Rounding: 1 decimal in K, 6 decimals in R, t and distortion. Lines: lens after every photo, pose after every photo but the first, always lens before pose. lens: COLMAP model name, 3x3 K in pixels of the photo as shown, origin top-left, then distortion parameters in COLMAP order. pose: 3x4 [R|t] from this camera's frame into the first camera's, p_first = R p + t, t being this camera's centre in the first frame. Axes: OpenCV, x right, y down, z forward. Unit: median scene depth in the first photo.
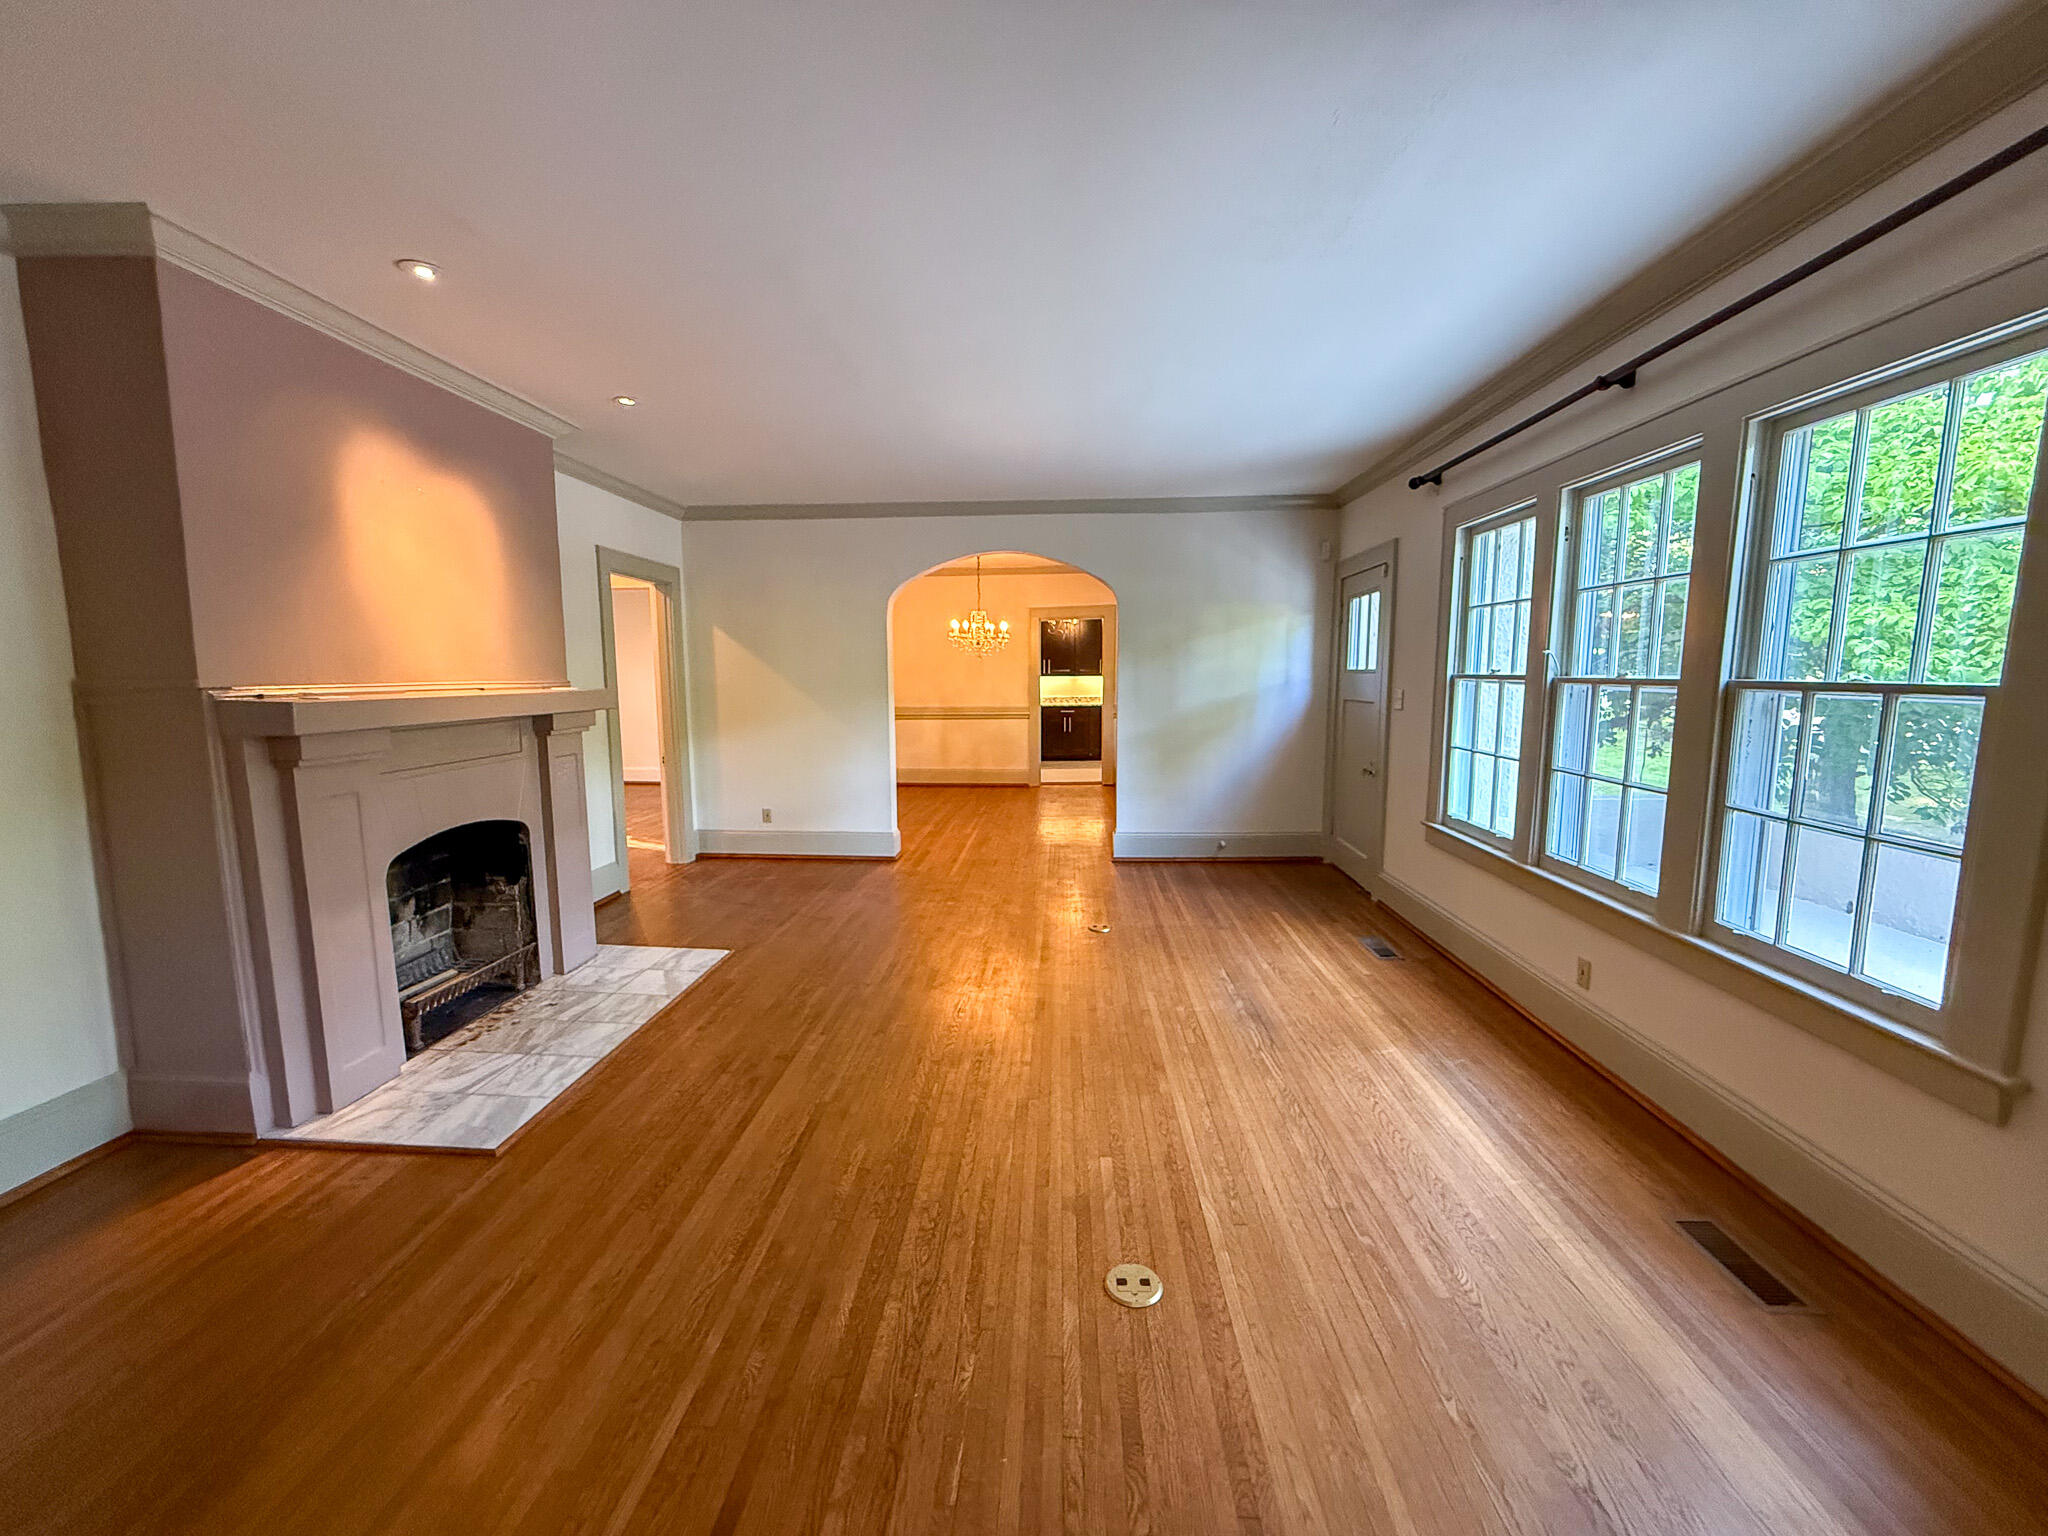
lens RADIAL K [[814.4, 0, 1017.1], [0, 814.4, 771.6], [0, 0, 1]] dist [-0.000347, 0.000115]
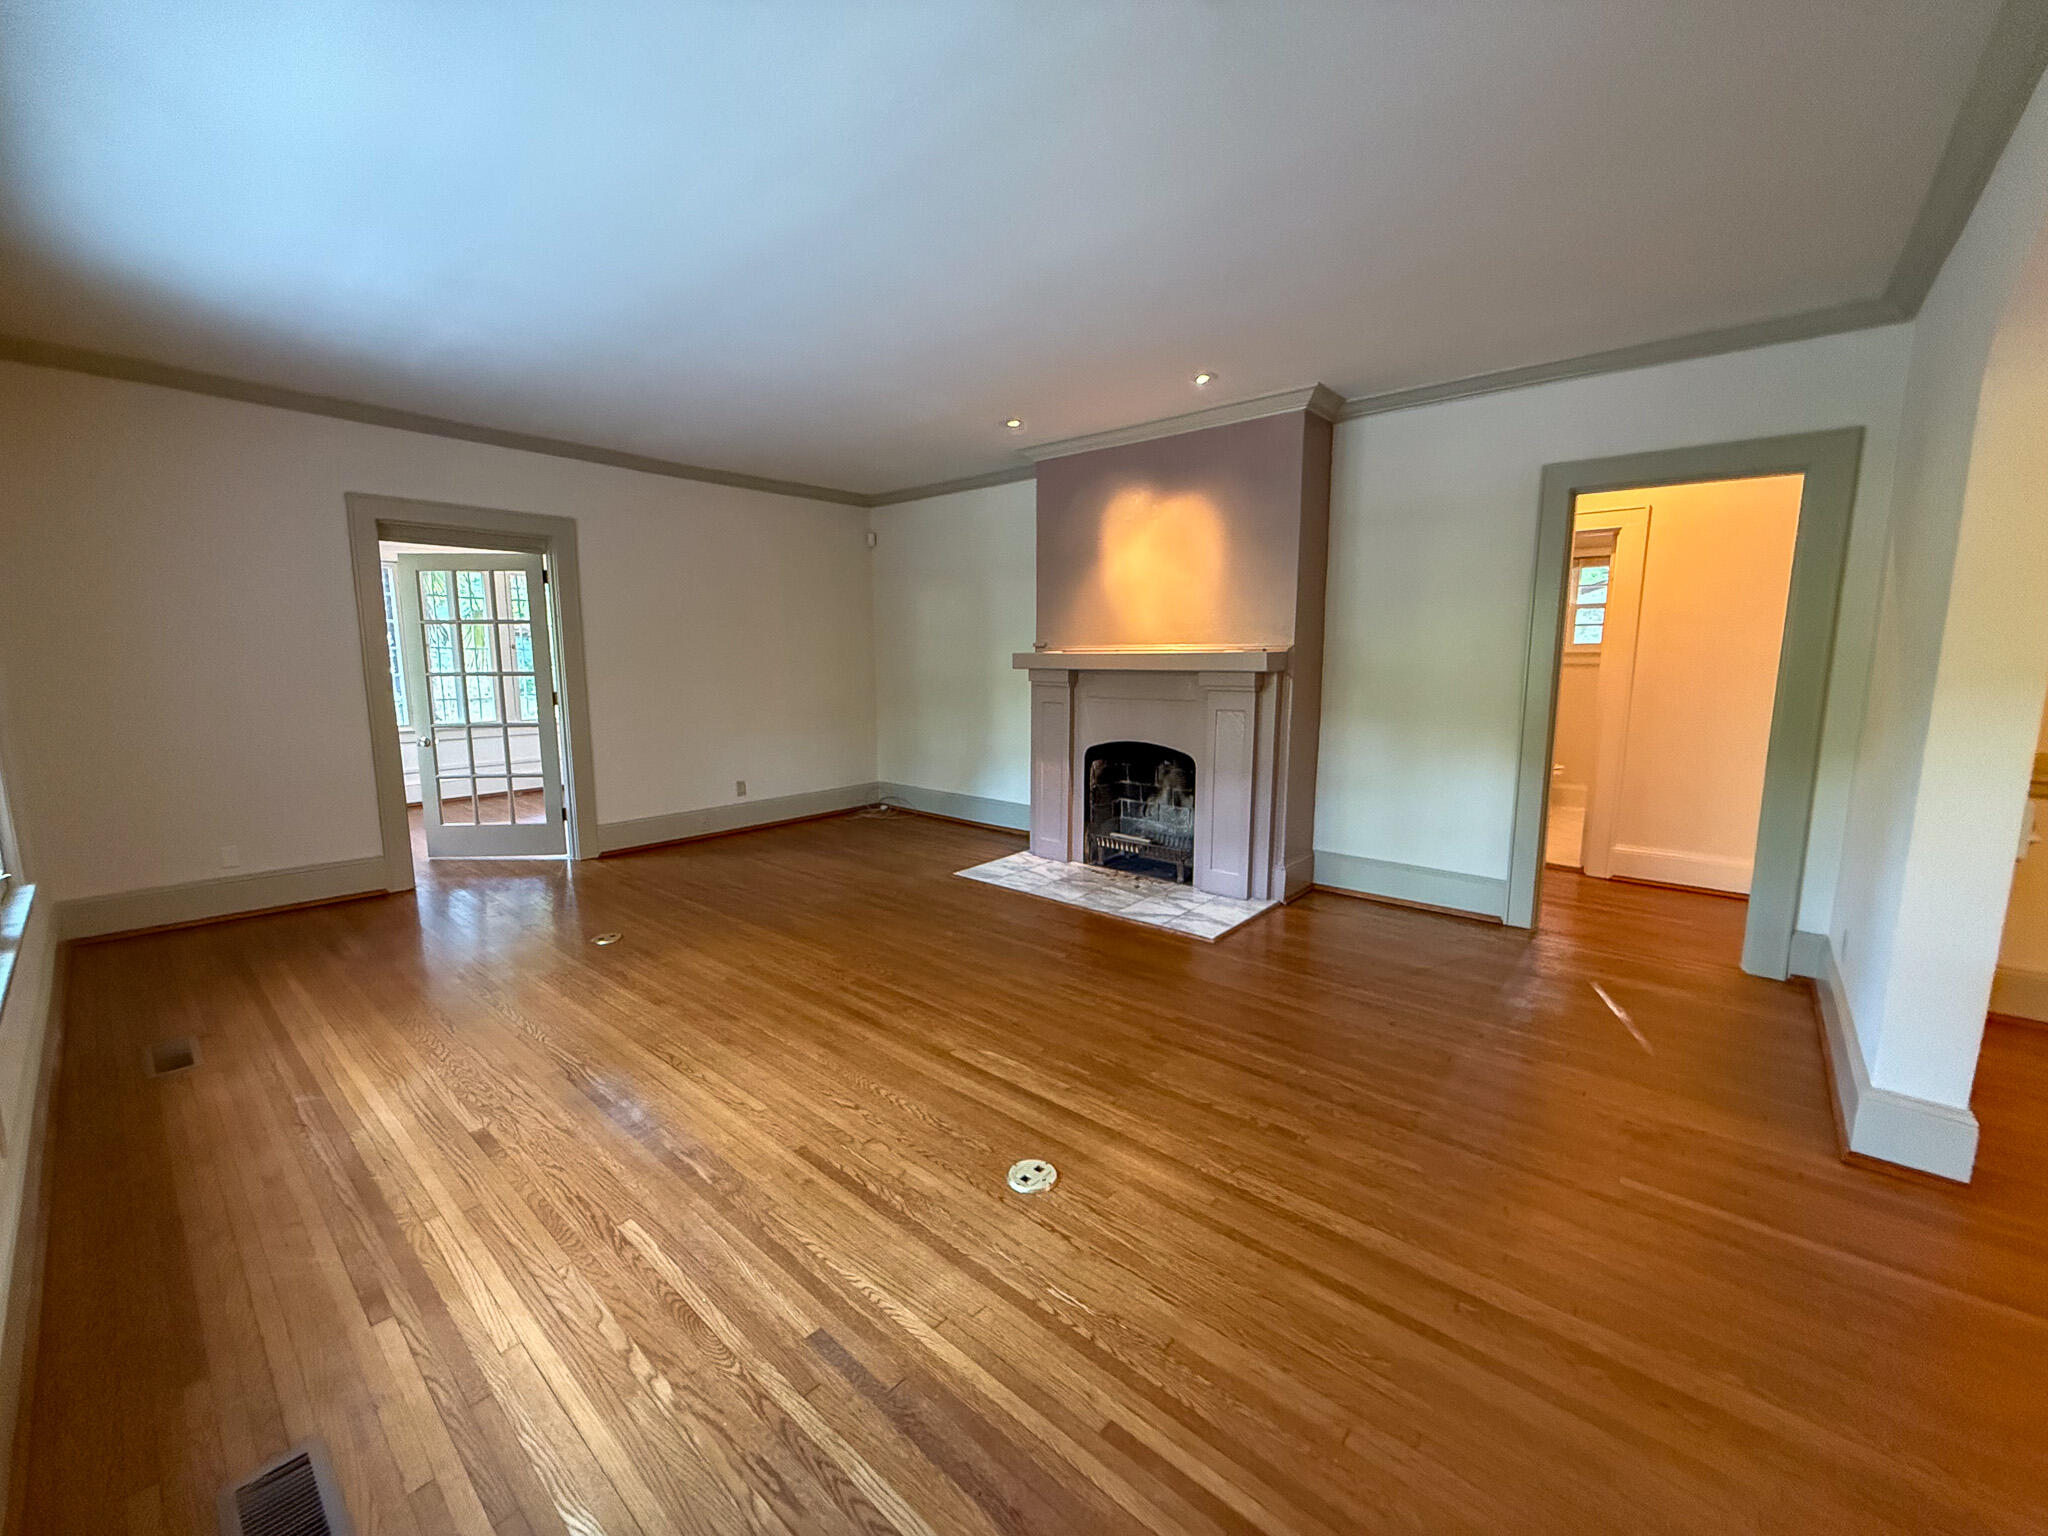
lens RADIAL K [[814.4, 0, 1017.1], [0, 814.4, 771.6], [0, 0, 1]] dist [-0.000347, 0.000115]
pose [[-0.618966, 0.113588, -0.777161, 0.574333], [-0.091355, 0.972359, 0.214876, -0.169066], [0.780087, 0.203999, -0.591480, 1.595703]]
